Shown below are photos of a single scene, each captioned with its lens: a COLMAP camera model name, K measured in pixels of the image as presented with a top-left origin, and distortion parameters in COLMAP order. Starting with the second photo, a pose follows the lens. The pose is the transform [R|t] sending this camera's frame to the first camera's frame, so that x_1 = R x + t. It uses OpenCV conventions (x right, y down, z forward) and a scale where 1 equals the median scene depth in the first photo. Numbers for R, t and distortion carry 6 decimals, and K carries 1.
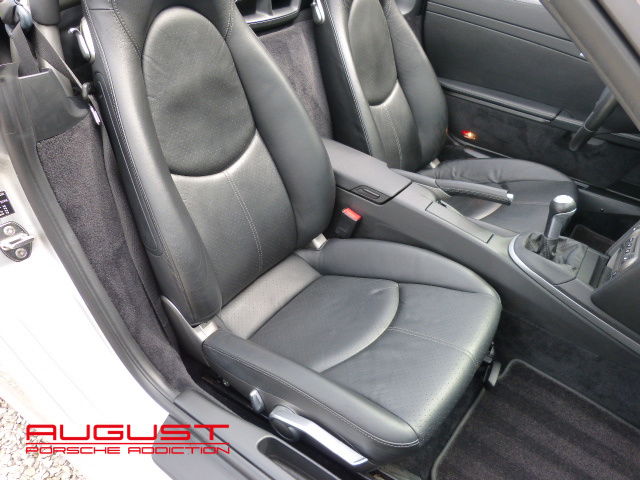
lens RADIAL K [[461.1, 0, 320.0], [0, 461.1, 240.0], [0, 0, 1]] dist [-0.044671, -0.000700]
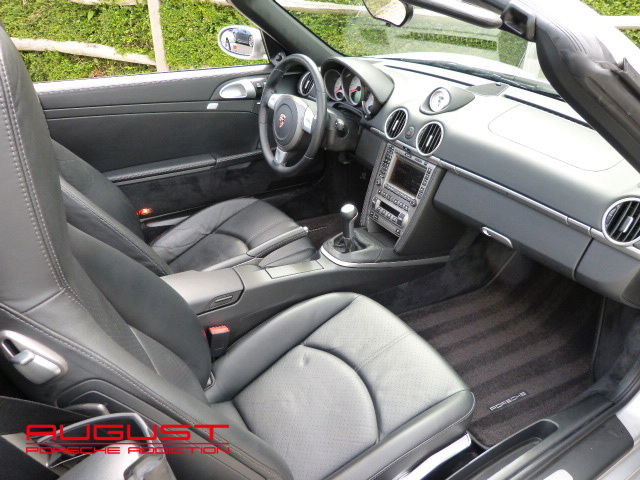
lens RADIAL K [[461.1, 0, 320.0], [0, 461.1, 240.0], [0, 0, 1]] dist [-0.044671, -0.000700]
pose [[0.380249, -0.509938, 0.771605, -0.485474], [0.552412, 0.794336, 0.252729, -0.325360], [-0.741789, 0.330143, 0.583741, 0.231092]]
